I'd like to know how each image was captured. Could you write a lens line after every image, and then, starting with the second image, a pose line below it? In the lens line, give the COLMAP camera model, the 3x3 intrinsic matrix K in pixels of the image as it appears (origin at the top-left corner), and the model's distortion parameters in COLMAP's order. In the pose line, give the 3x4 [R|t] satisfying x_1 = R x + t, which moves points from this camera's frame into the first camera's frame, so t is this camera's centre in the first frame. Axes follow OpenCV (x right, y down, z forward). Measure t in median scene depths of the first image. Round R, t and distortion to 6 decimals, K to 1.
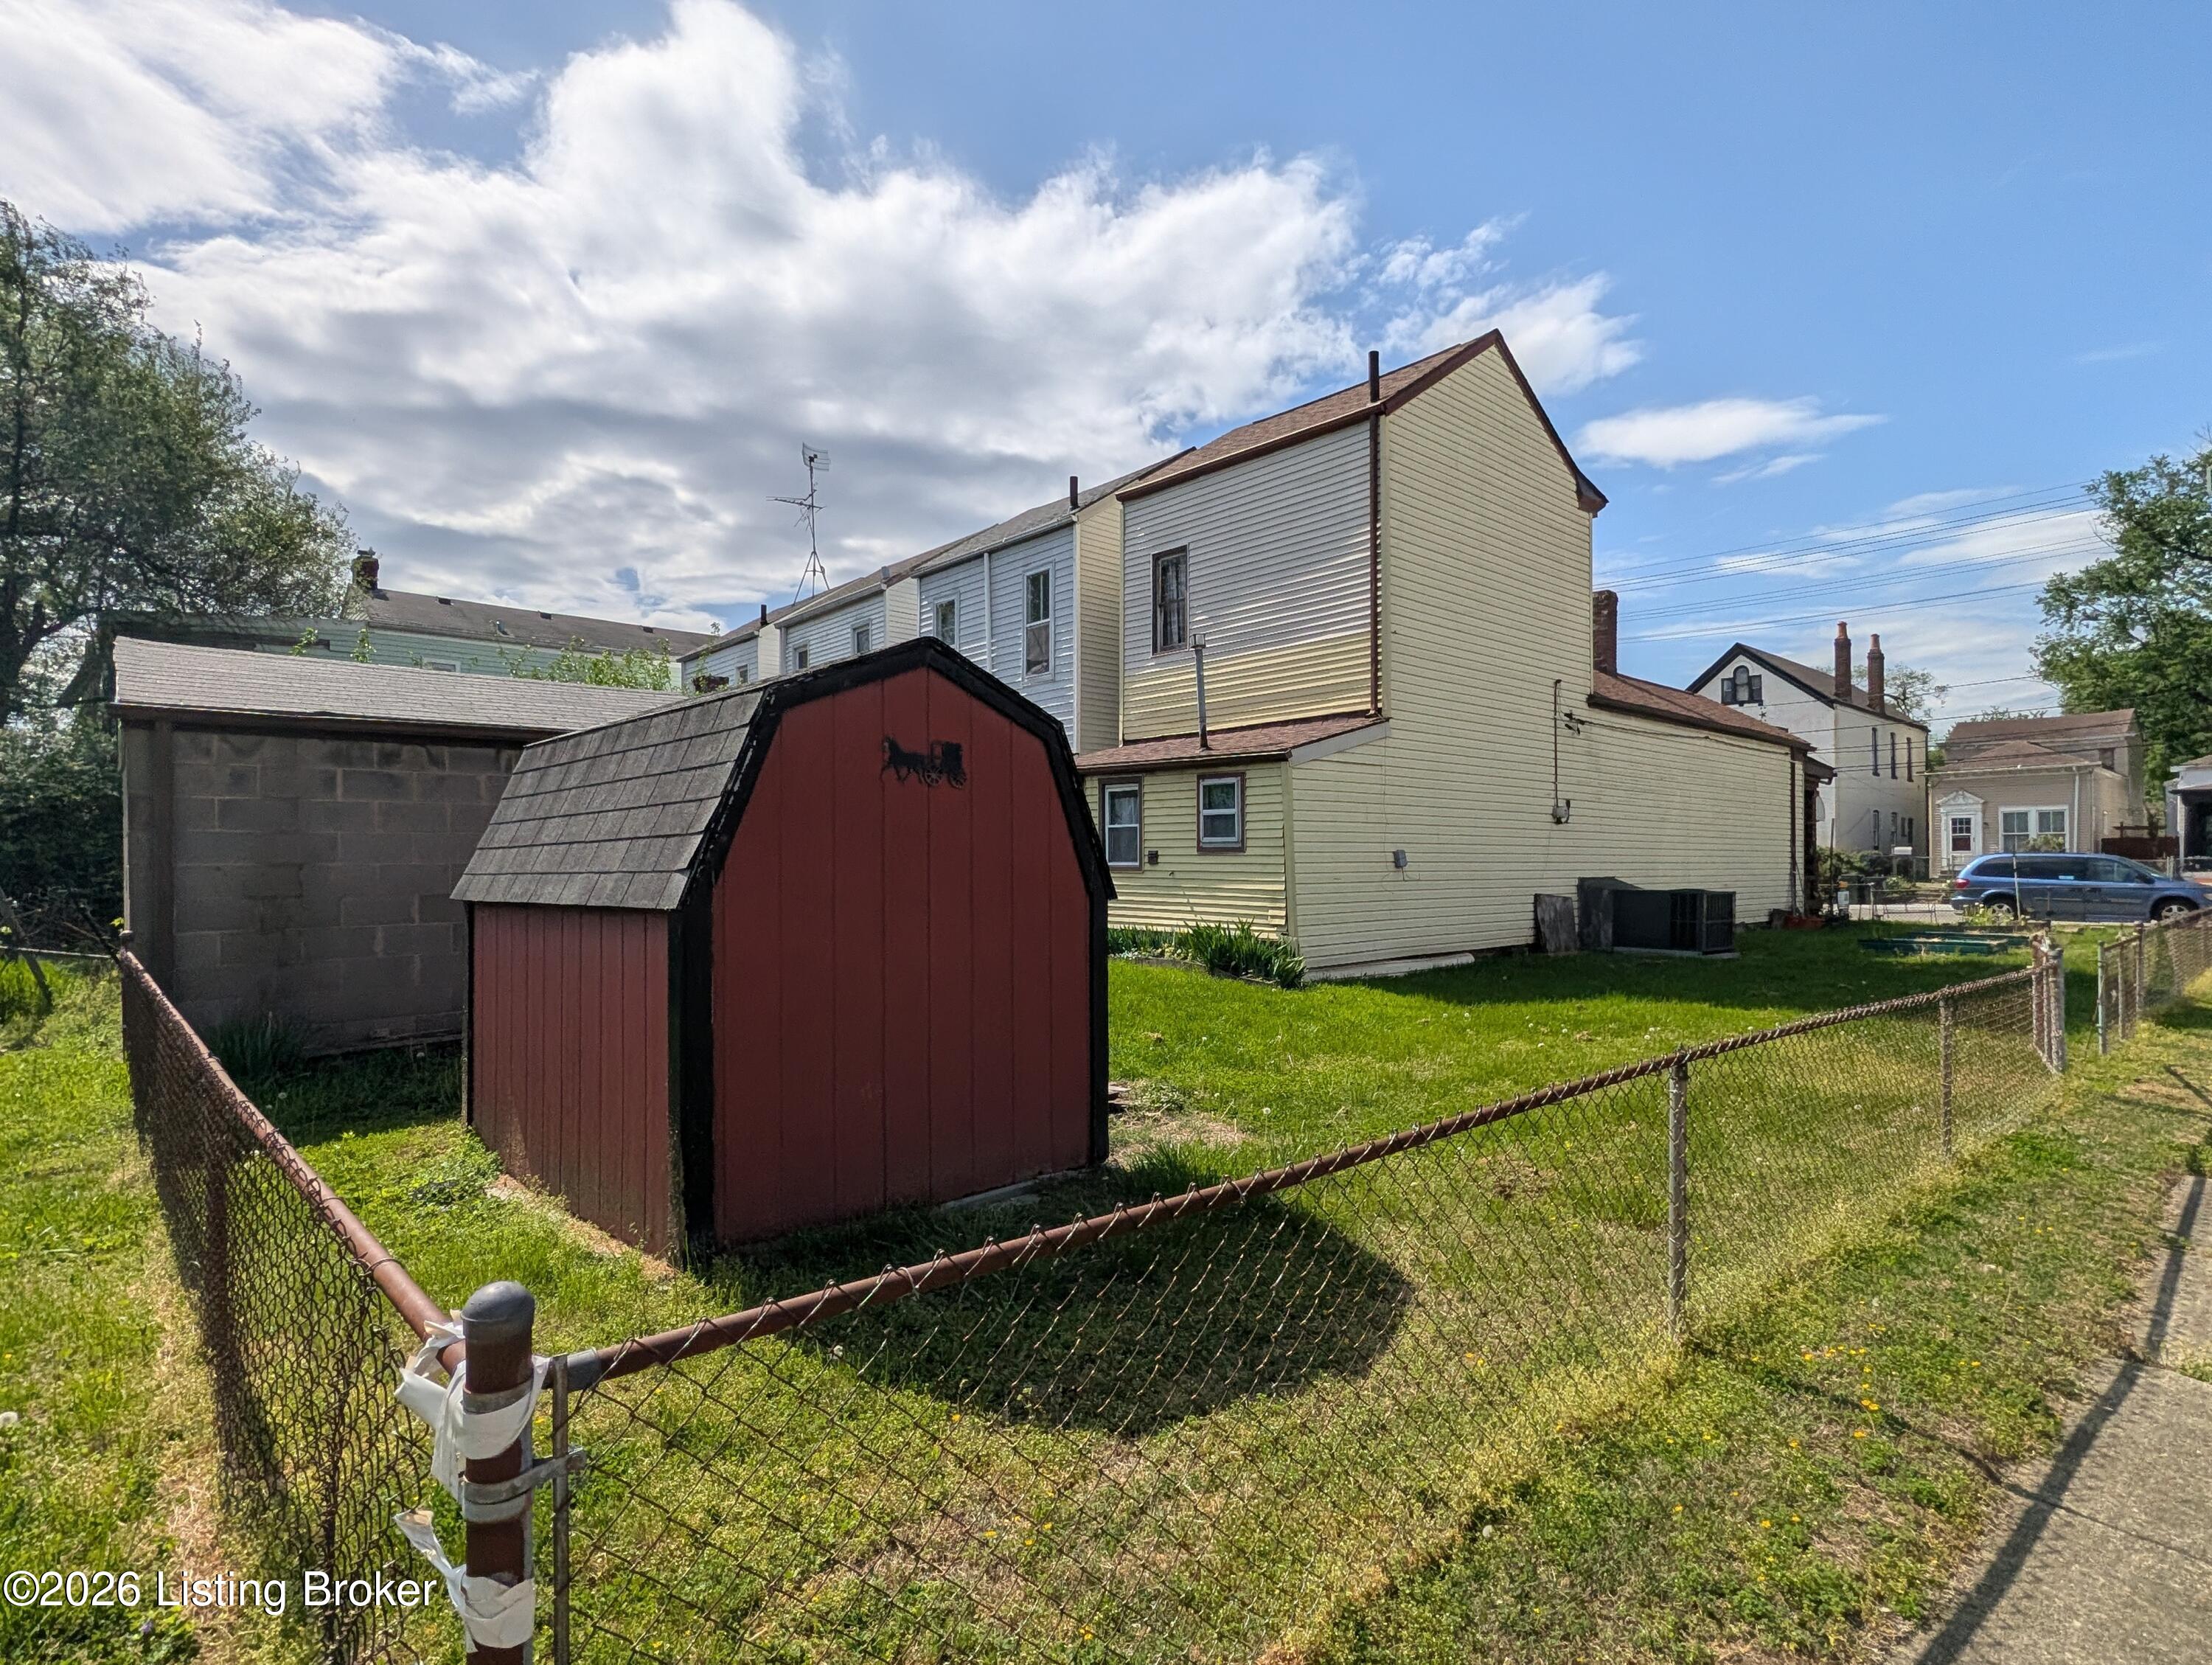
lens RADIAL K [[1081.1, 0, 1106.8], [0, 1081.1, 832.6], [0, 0, 1]] dist [0.001095, -0.000061]
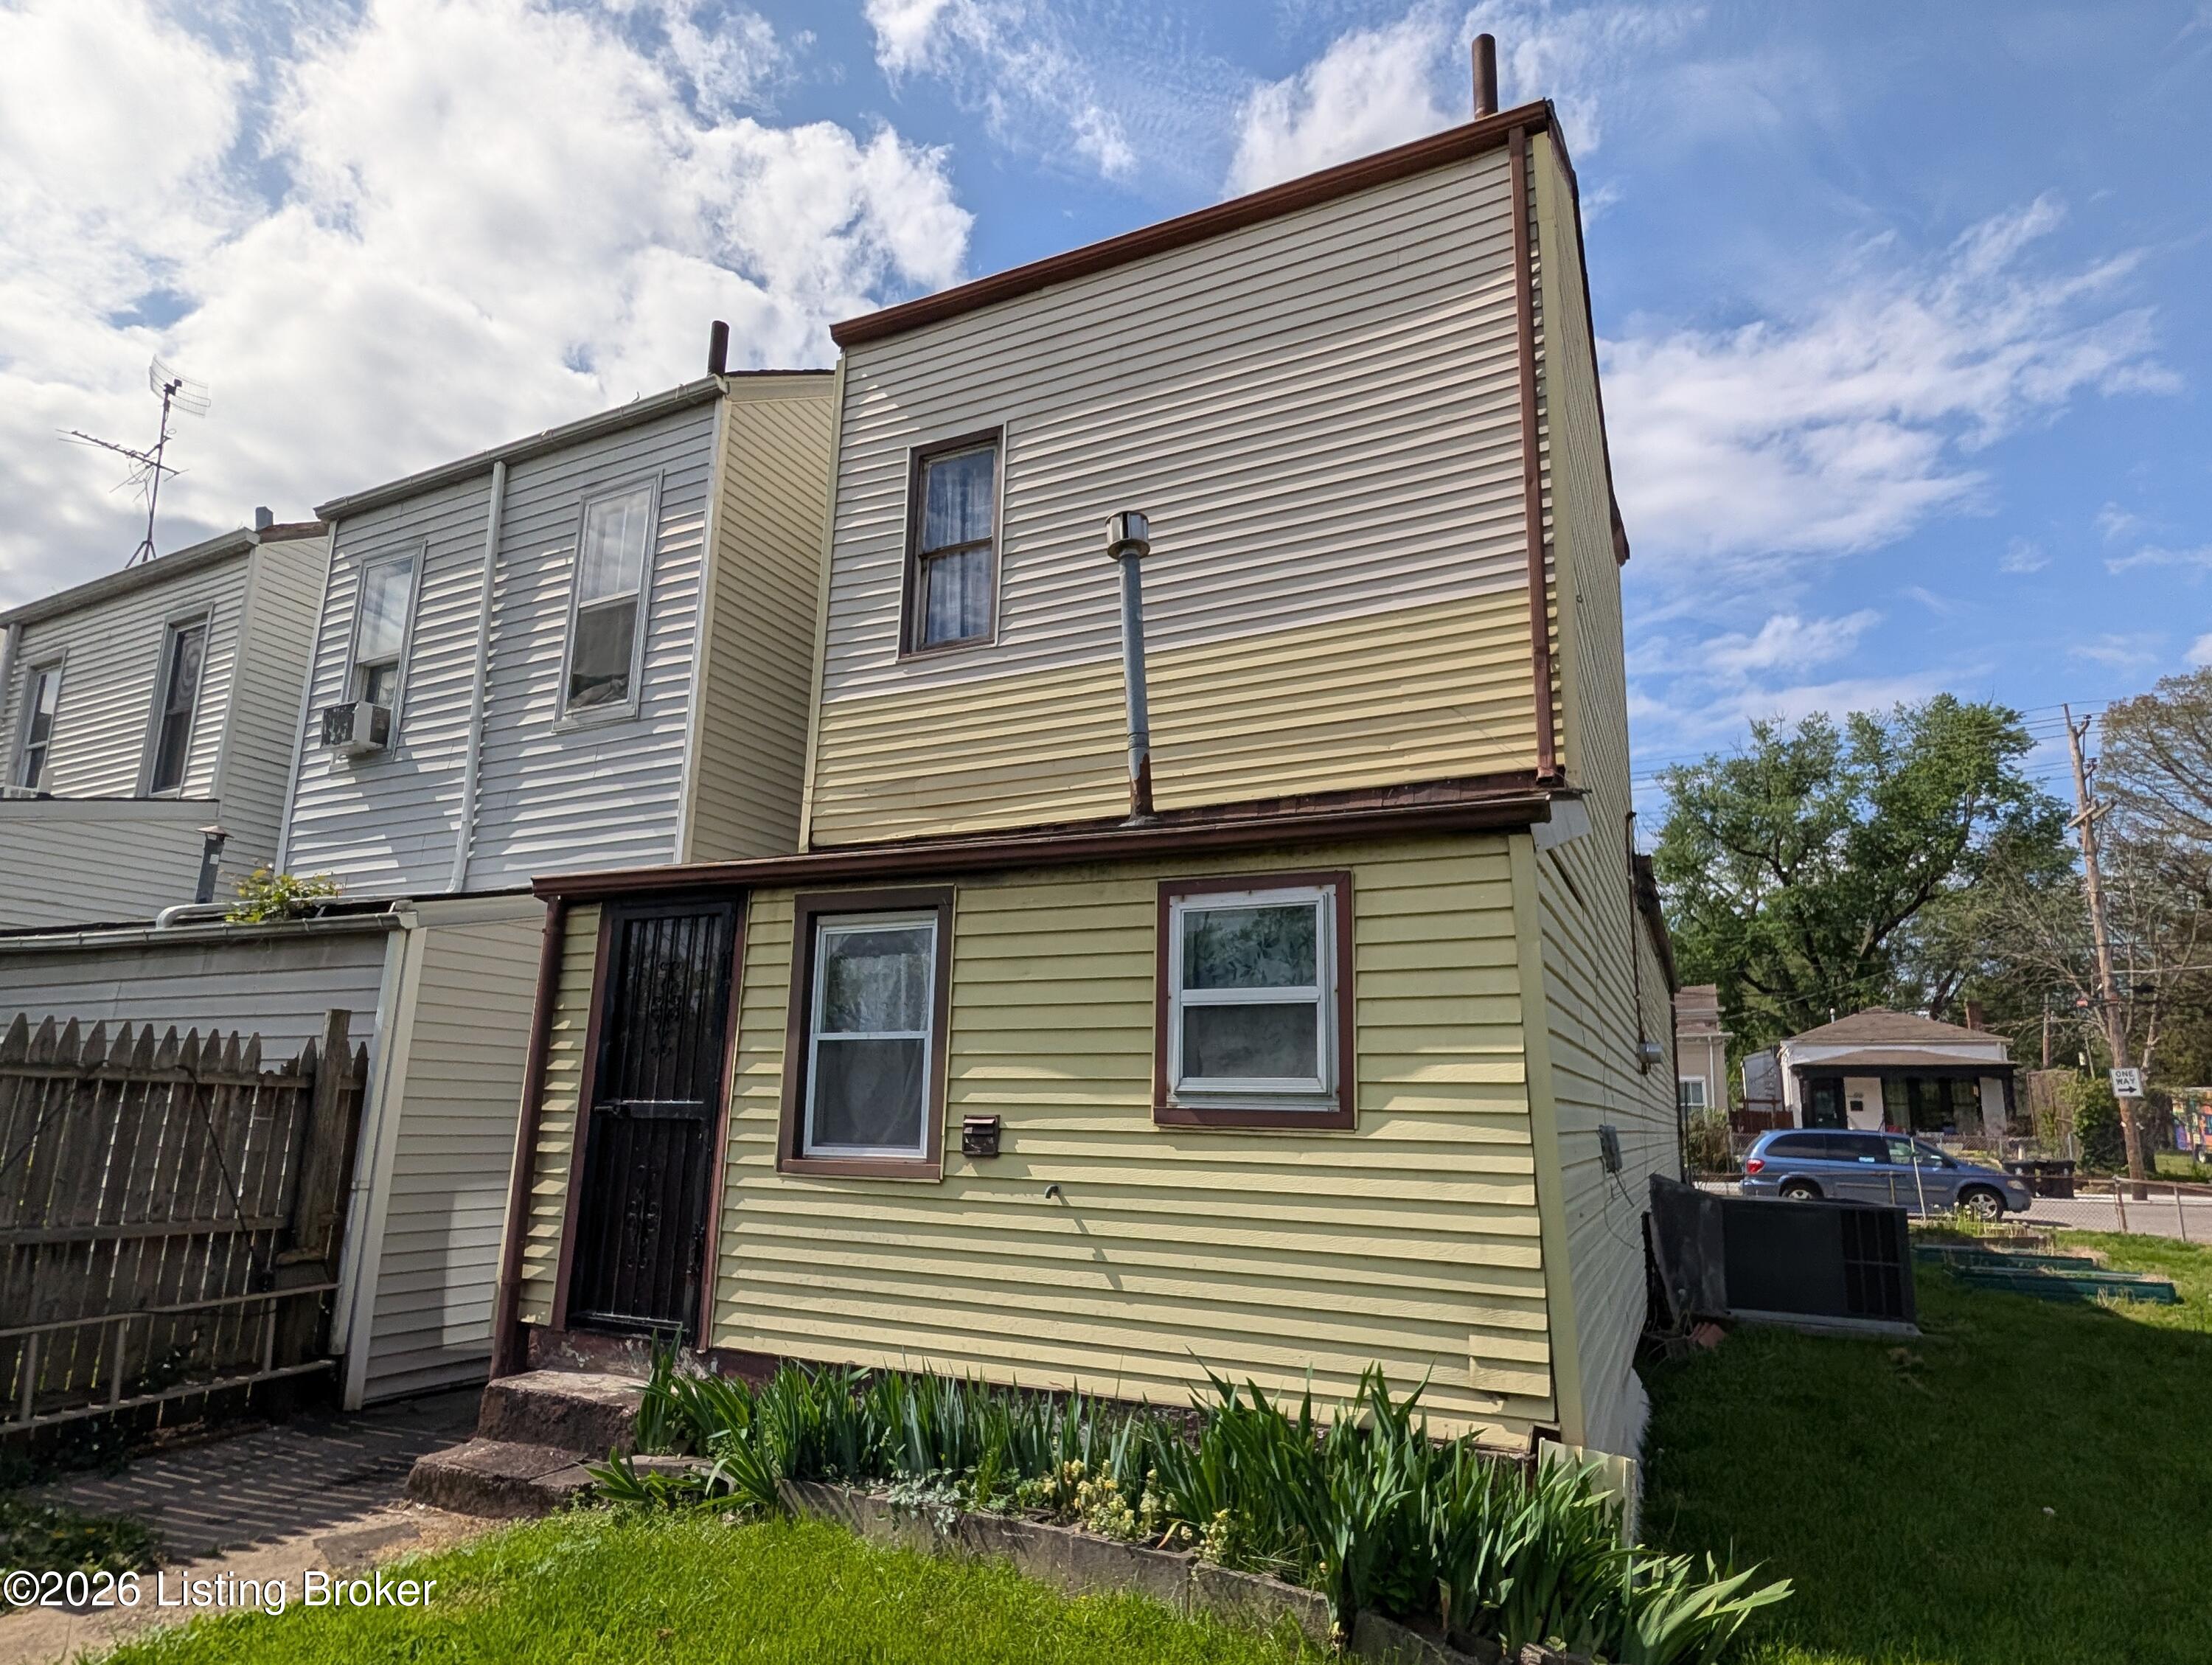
lens RADIAL K [[1186.8, 0, 1127.6], [0, 1186.8, 889.5], [0, 0, 1]] dist [-0.001281, -0.000521]
pose [[0.918450, 0.092407, 0.384591, -0.057052], [-0.029697, 0.985693, -0.165915, 0.007523], [-0.394420, 0.140964, 0.908054, 0.618336]]
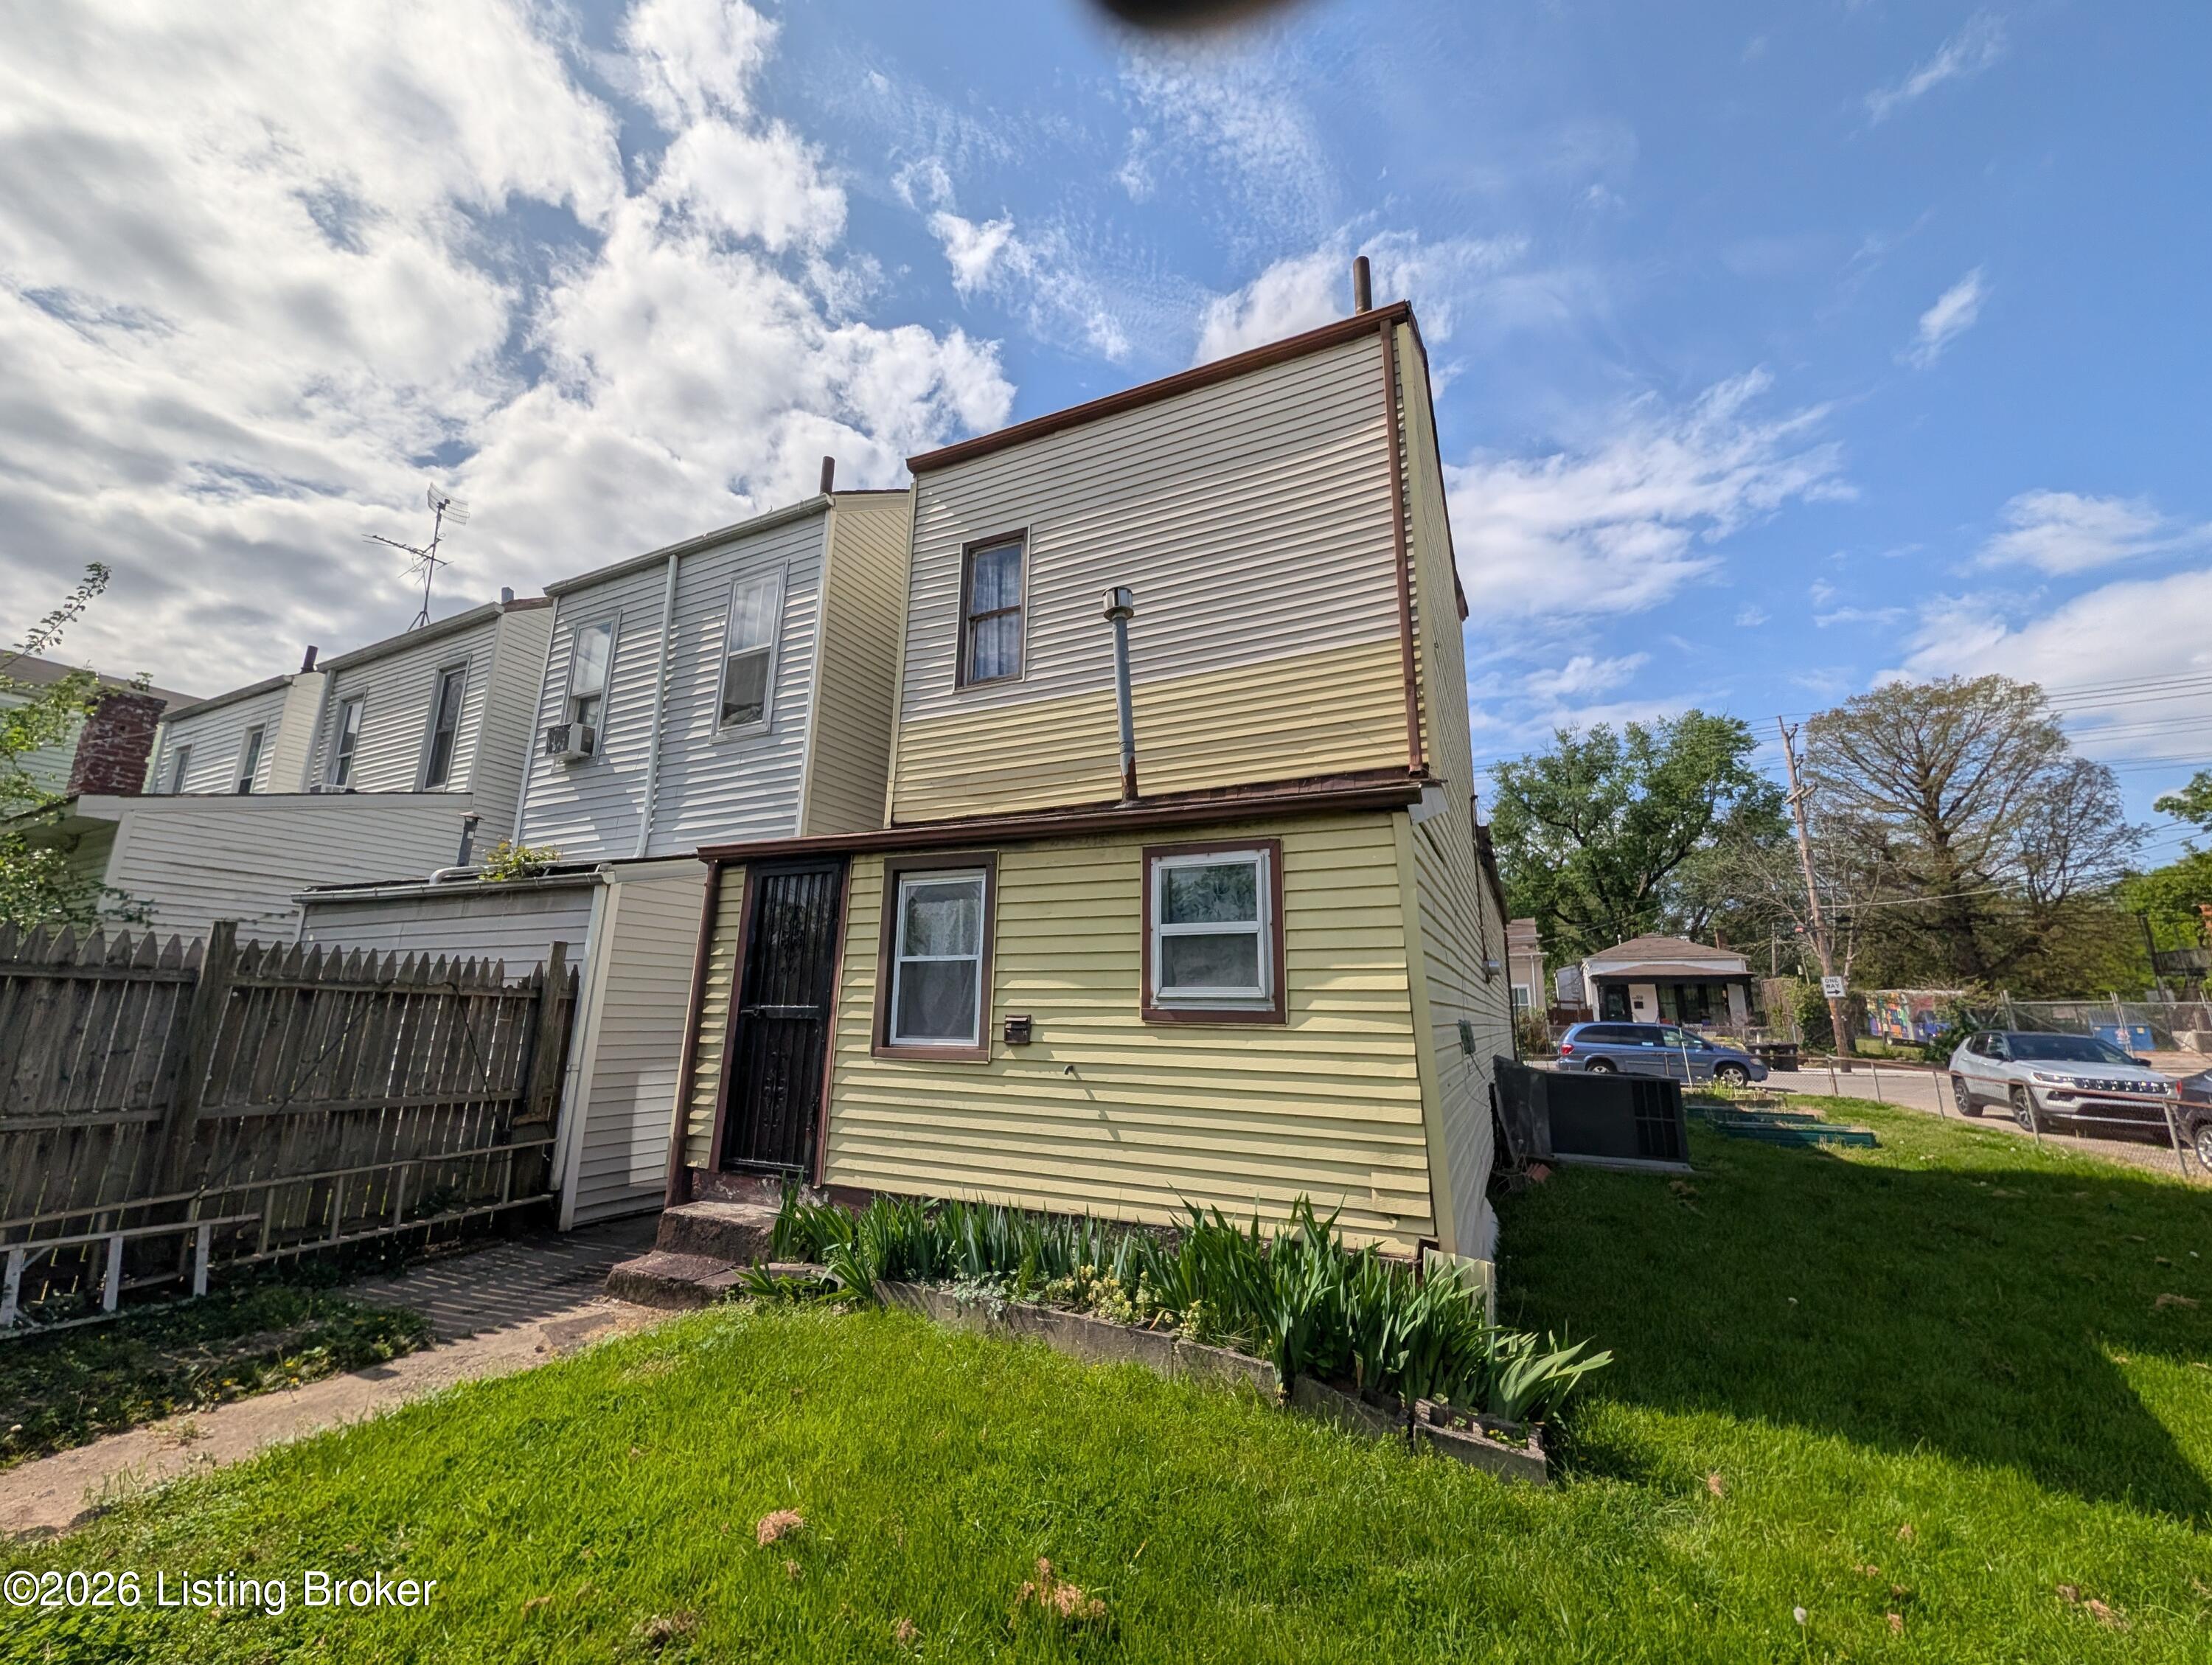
lens RADIAL K [[847.1, 0, 1107.5], [0, 847.1, 821.3], [0, 0, 1]] dist [-0.002581, 0.000054]
pose [[0.920899, 0.100605, 0.376595, -0.061292], [-0.024572, 0.979181, -0.201495, 0.007634], [-0.389026, 0.176303, 0.904199, 0.617970]]
